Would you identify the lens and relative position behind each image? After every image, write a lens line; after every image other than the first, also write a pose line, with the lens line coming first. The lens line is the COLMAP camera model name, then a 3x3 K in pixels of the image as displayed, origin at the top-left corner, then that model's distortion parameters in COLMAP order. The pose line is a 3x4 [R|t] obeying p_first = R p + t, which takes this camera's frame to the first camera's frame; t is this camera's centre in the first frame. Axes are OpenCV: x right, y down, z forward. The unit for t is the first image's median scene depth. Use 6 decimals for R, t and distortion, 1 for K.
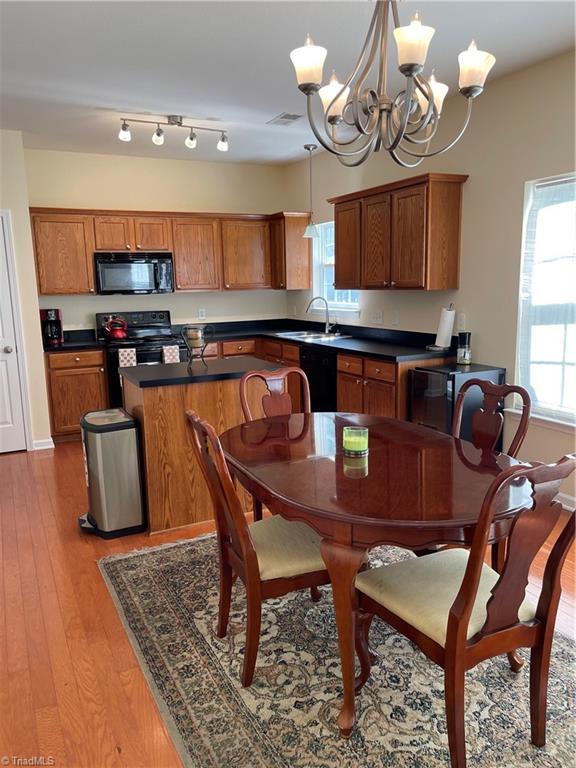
lens RADIAL K [[588.8, 0, 285.6], [0, 588.8, 382.9], [0, 0, 1]] dist [0.064000, -0.064669]
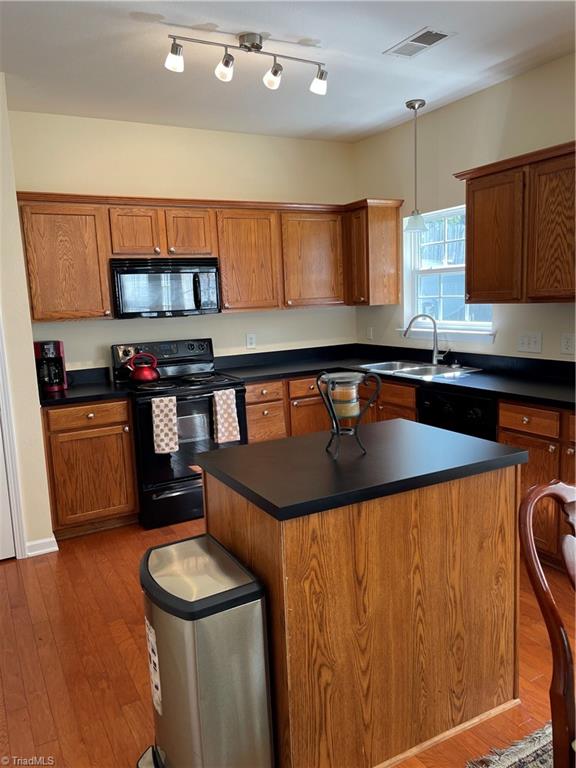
lens RADIAL K [[588.8, 0, 288.3], [0, 588.8, 384.0], [0, 0, 1]] dist [0.064000, -0.064669]
pose [[0.998780, -0.026071, 0.041935, -0.151153], [0.027069, 0.999359, -0.023414, -0.052589], [-0.041297, 0.024521, 0.998846, 0.311337]]
